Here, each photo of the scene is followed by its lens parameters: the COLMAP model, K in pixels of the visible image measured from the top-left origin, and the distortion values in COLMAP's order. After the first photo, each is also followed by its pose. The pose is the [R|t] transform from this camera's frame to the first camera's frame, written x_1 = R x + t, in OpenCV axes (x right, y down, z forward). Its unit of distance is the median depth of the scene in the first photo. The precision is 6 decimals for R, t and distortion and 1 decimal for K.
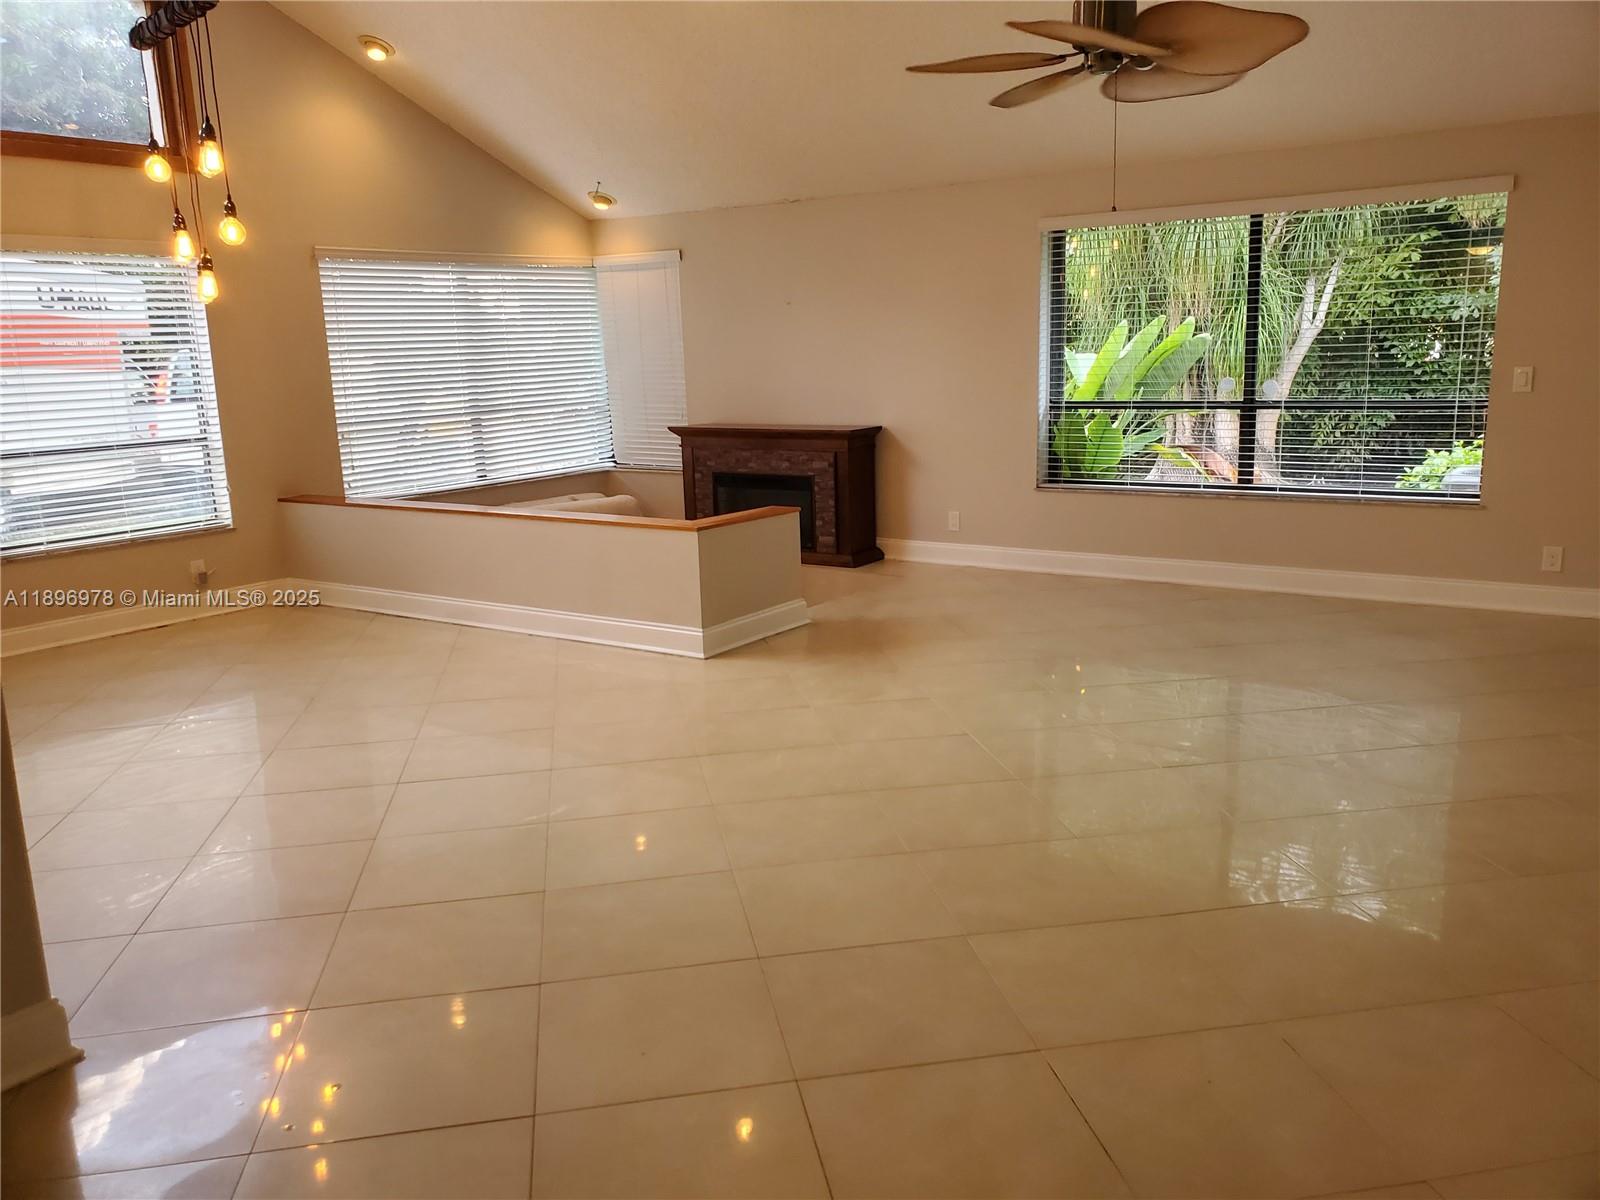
lens RADIAL K [[1216.4, 0, 774.3], [0, 1216.4, 643.0], [0, 0, 1]] dist [0.070430, -0.147973]
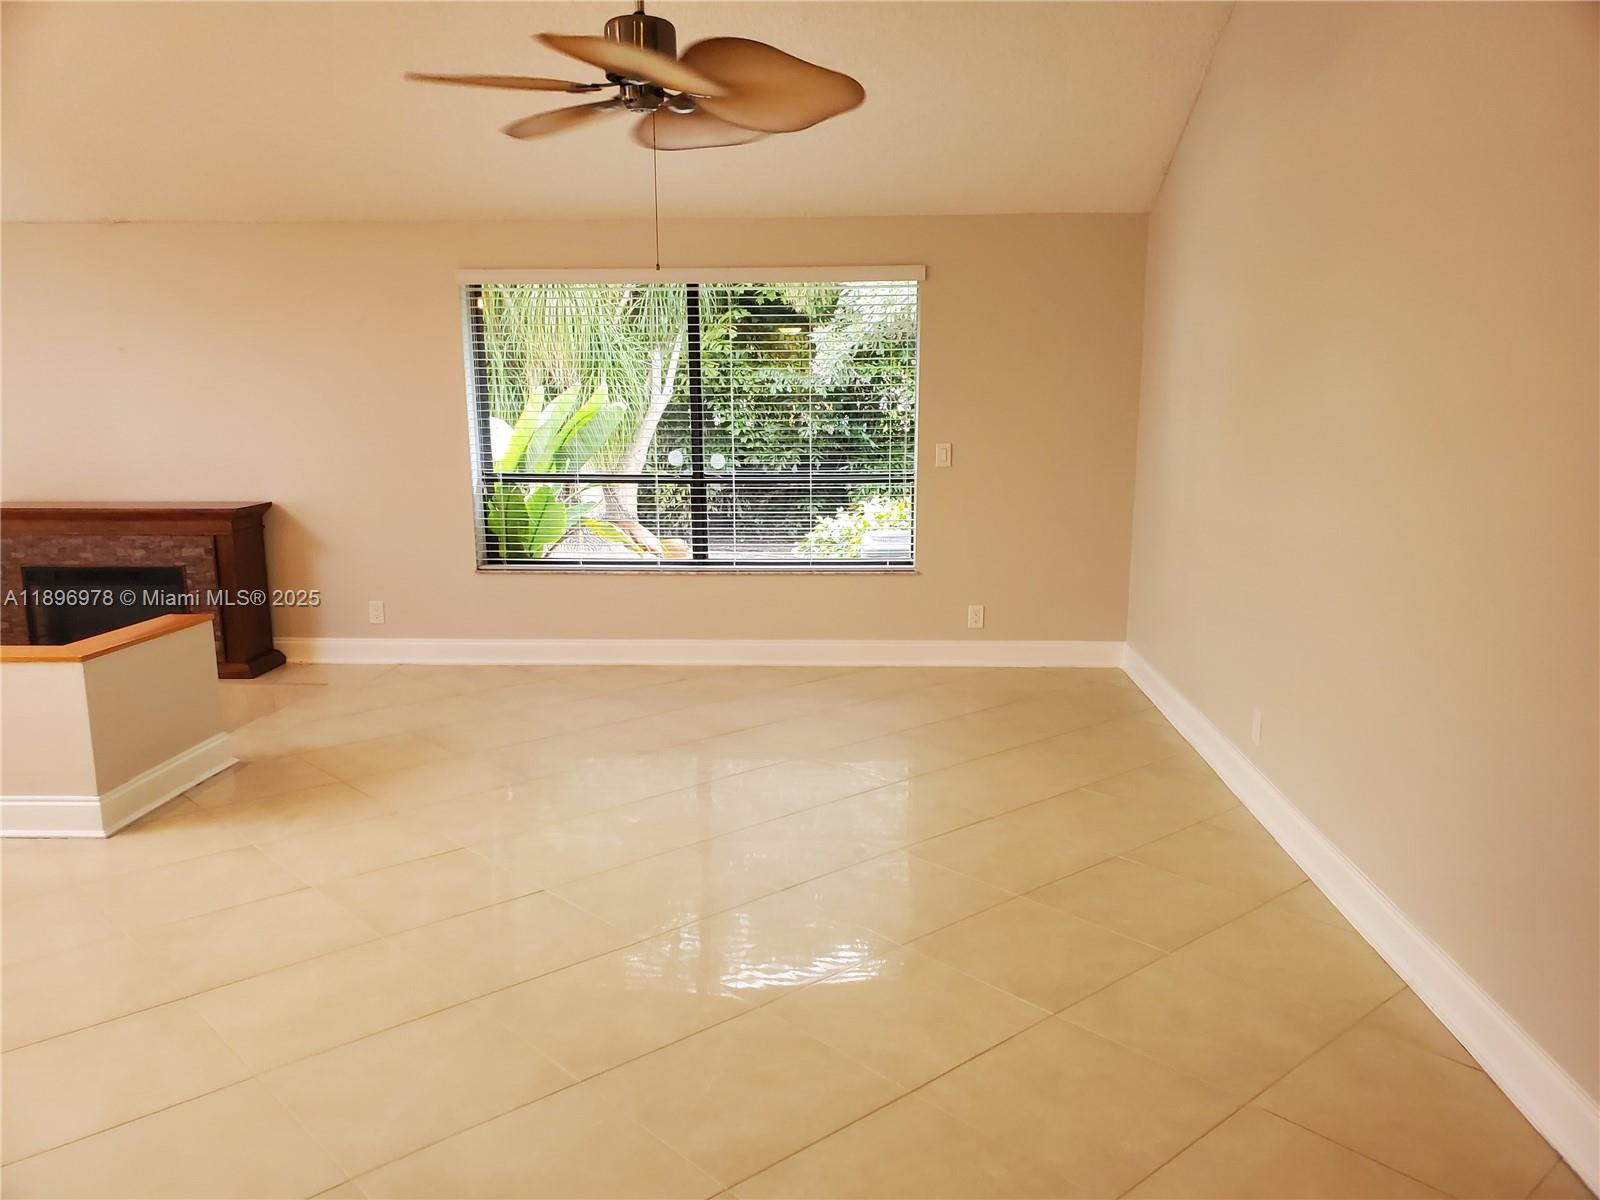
lens RADIAL K [[1216.4, 0, 774.3], [0, 1216.4, 643.0], [0, 0, 1]] dist [0.070430, -0.147973]
pose [[0.833599, -0.081975, 0.546253, -0.092965], [0.106088, 0.994276, -0.012685, -0.040523], [-0.542086, 0.068525, 0.837524, 0.144692]]
